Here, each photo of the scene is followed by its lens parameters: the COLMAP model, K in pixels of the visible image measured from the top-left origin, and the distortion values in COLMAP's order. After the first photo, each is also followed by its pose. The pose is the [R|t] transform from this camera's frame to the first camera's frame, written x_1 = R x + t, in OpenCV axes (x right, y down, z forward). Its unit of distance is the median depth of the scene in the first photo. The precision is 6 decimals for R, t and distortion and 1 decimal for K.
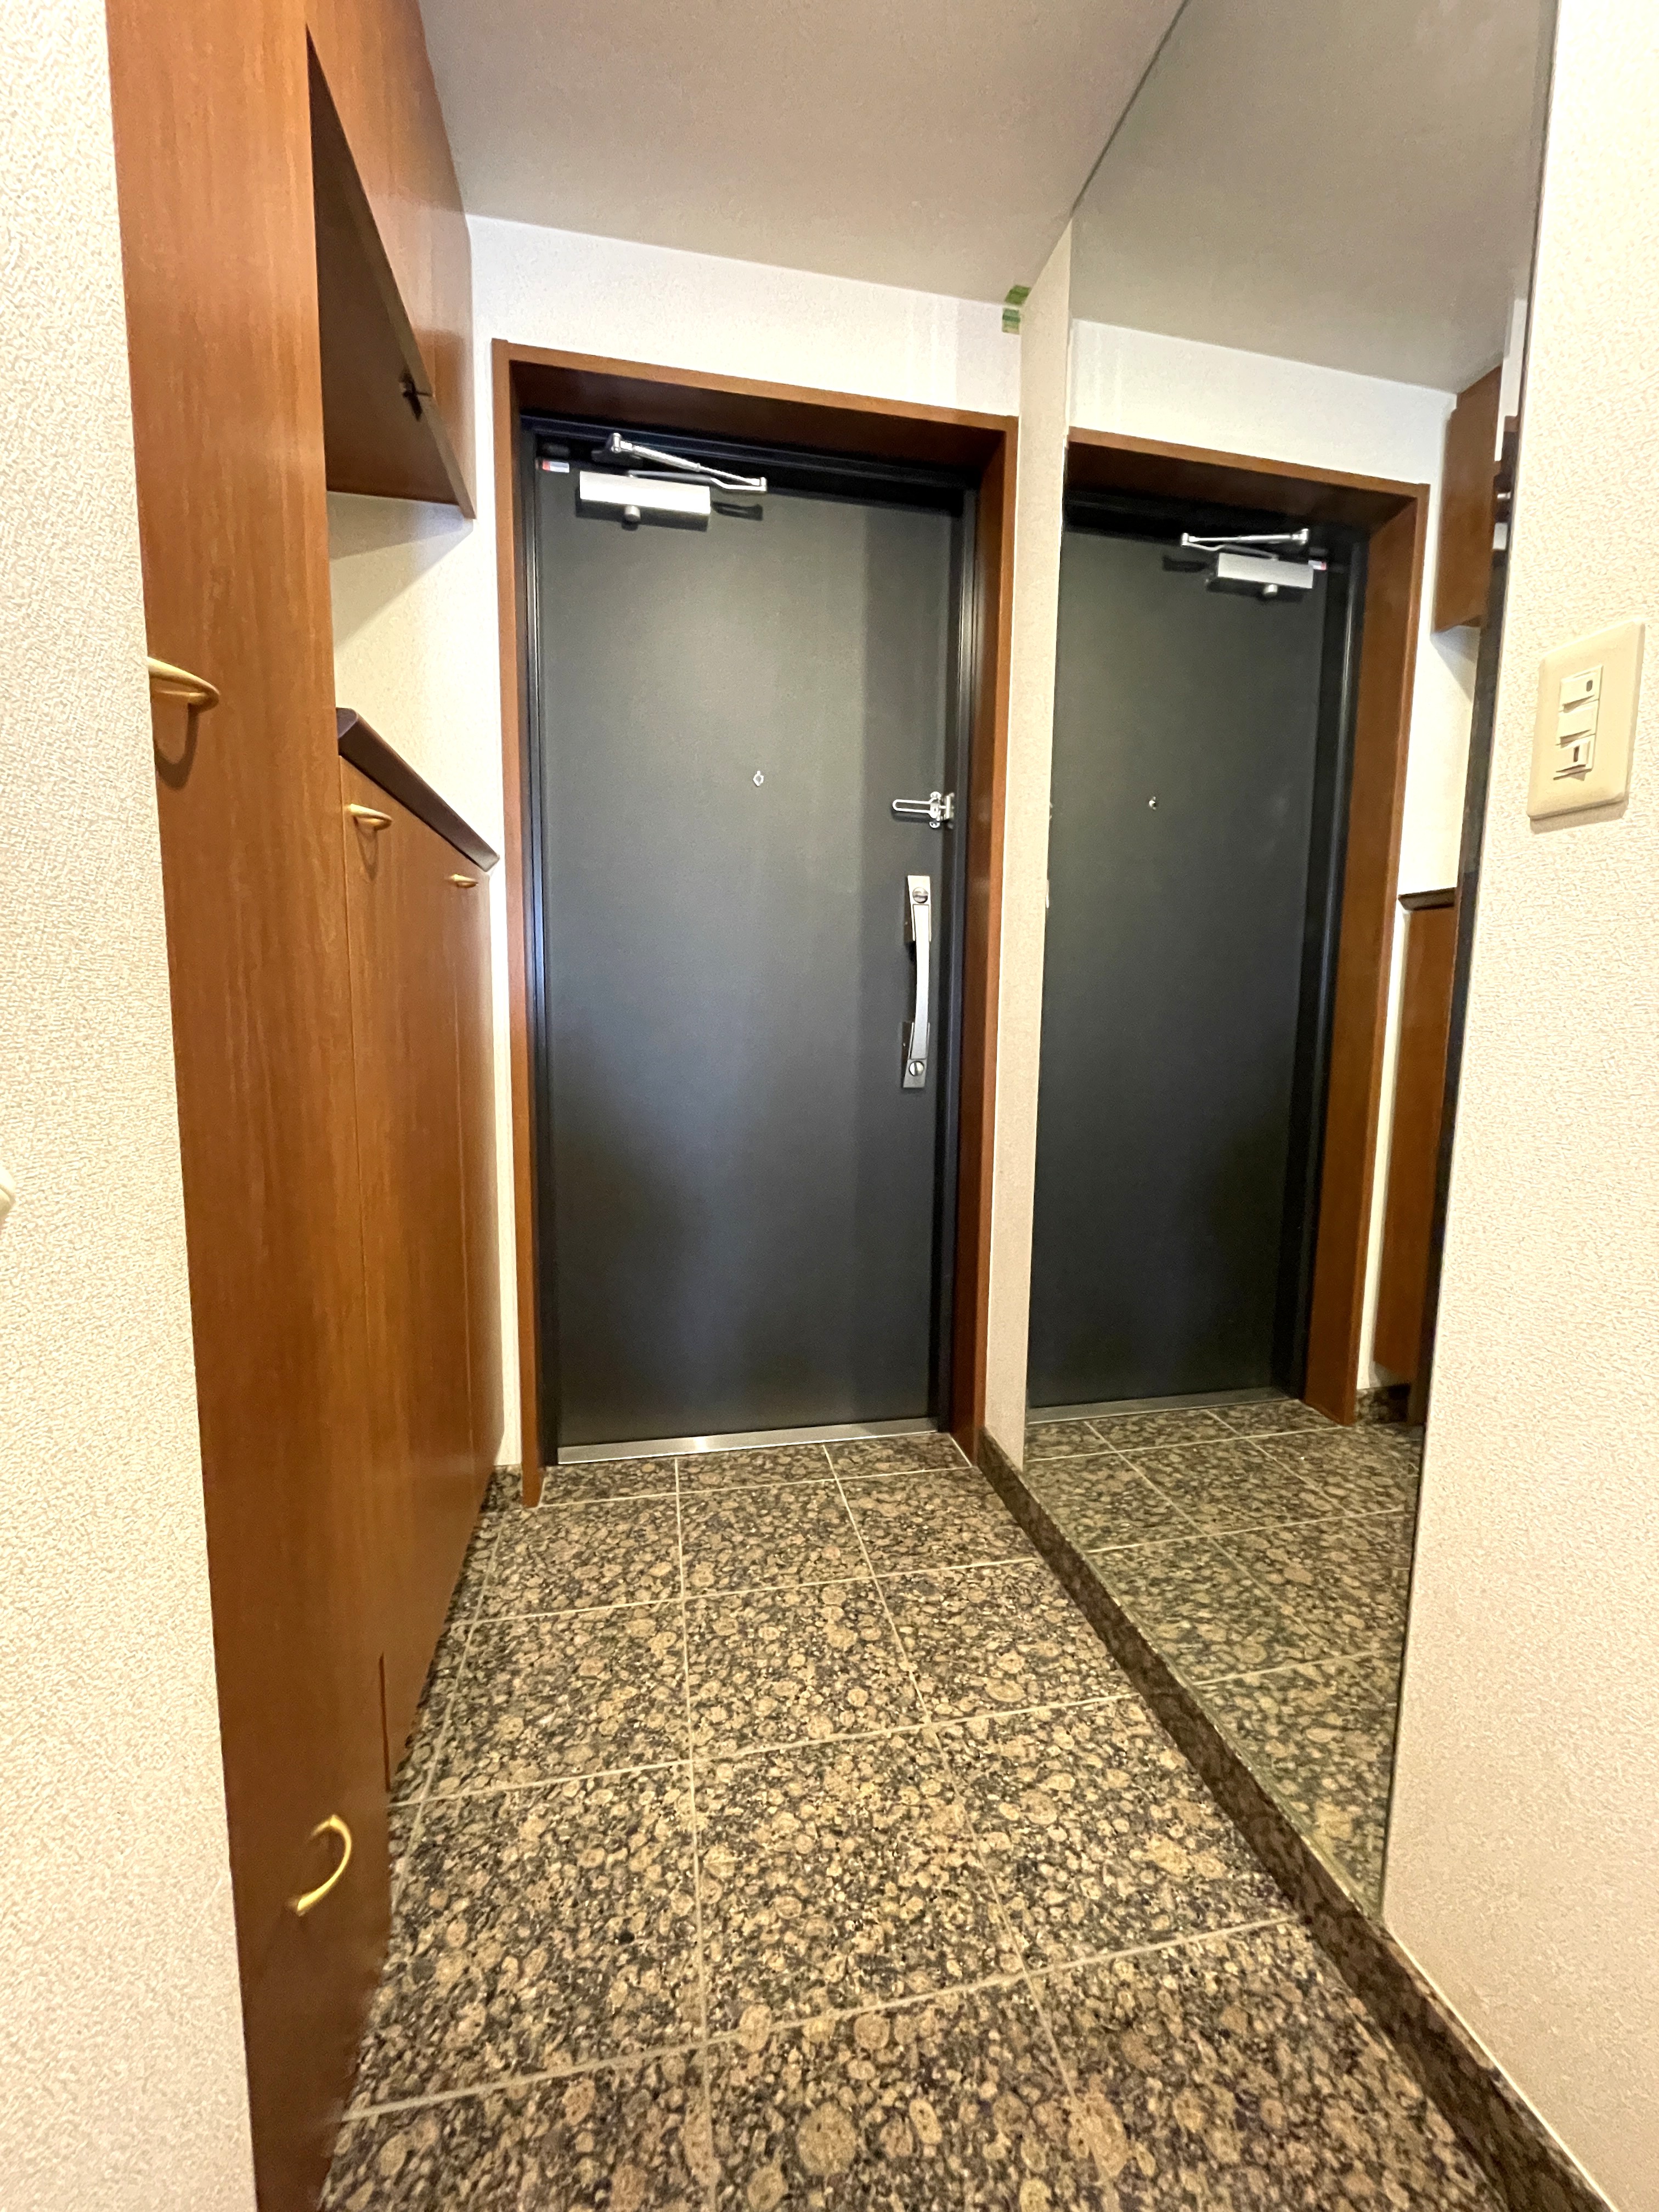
lens RADIAL K [[893.6, 0, 828.2], [0, 893.6, 1105.5], [0, 0, 1]] dist [-0.002687, -0.000428]
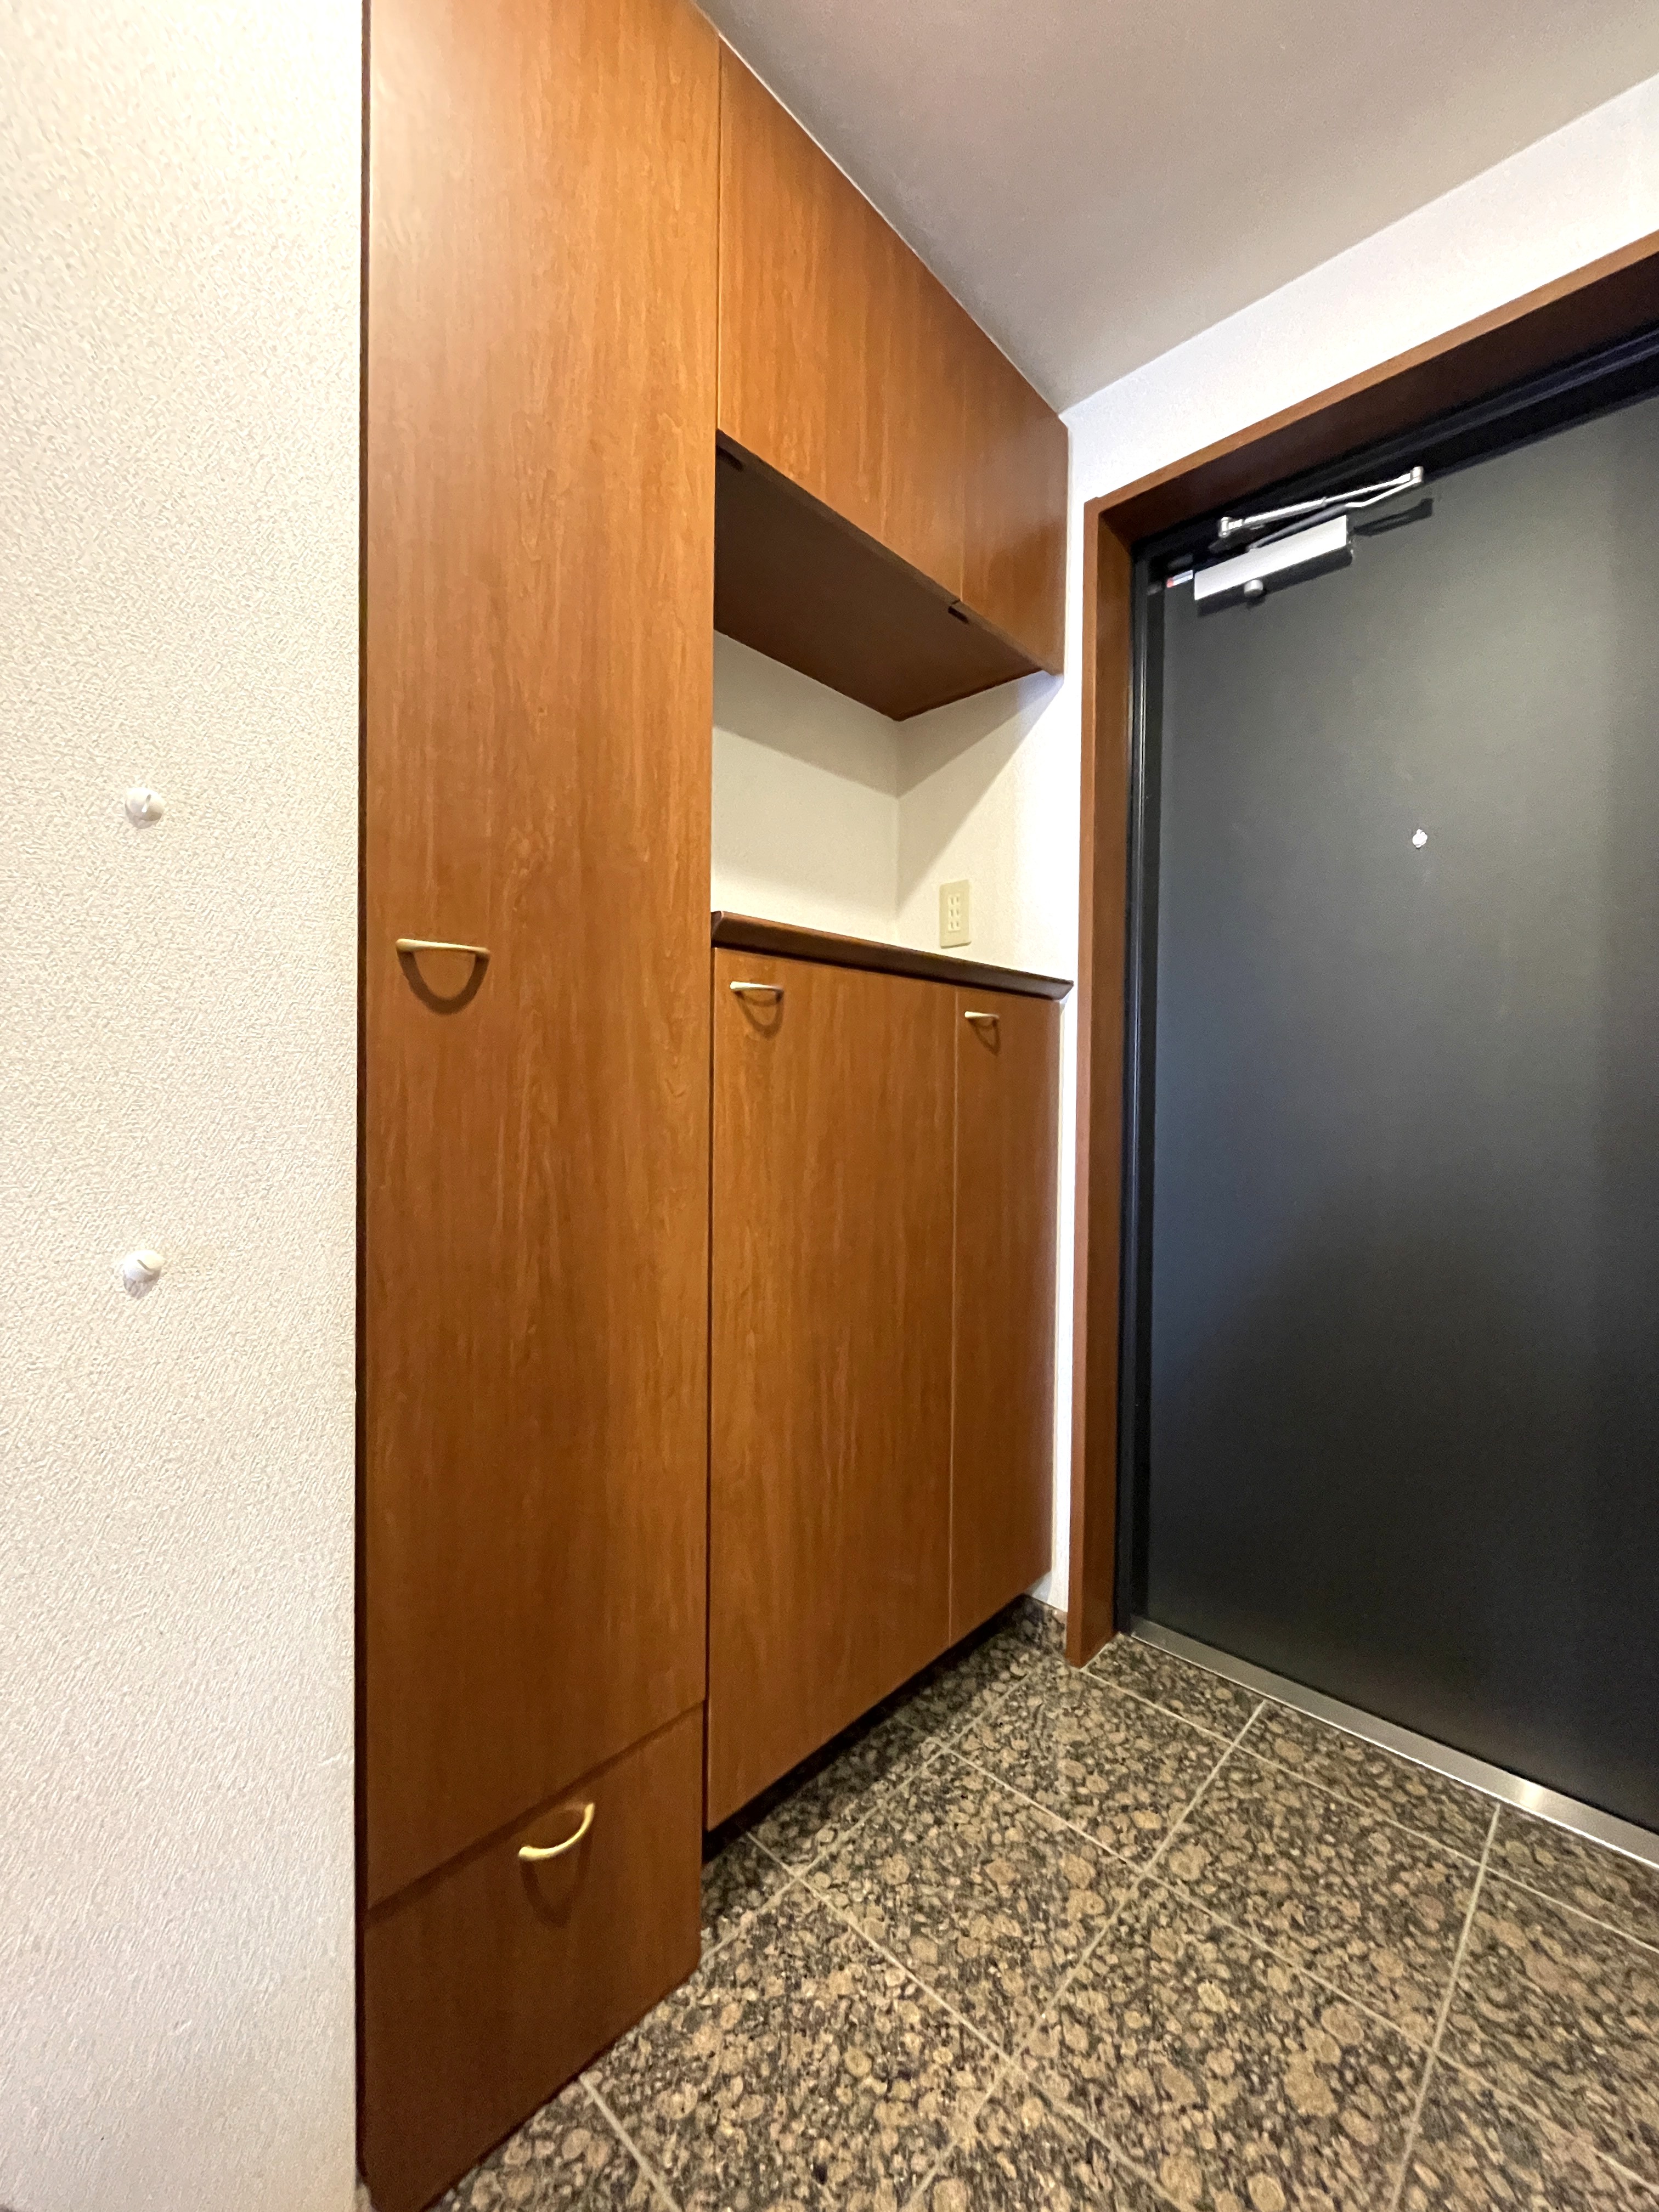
lens RADIAL K [[893.6, 0, 831.4], [0, 893.6, 1106.8], [0, 0, 1]] dist [-0.002687, -0.000428]
pose [[0.582750, 0.005438, -0.812633, 0.371675], [-0.092876, 0.993871, -0.059951, -0.068092], [0.807327, 0.110411, 0.579683, 0.265094]]
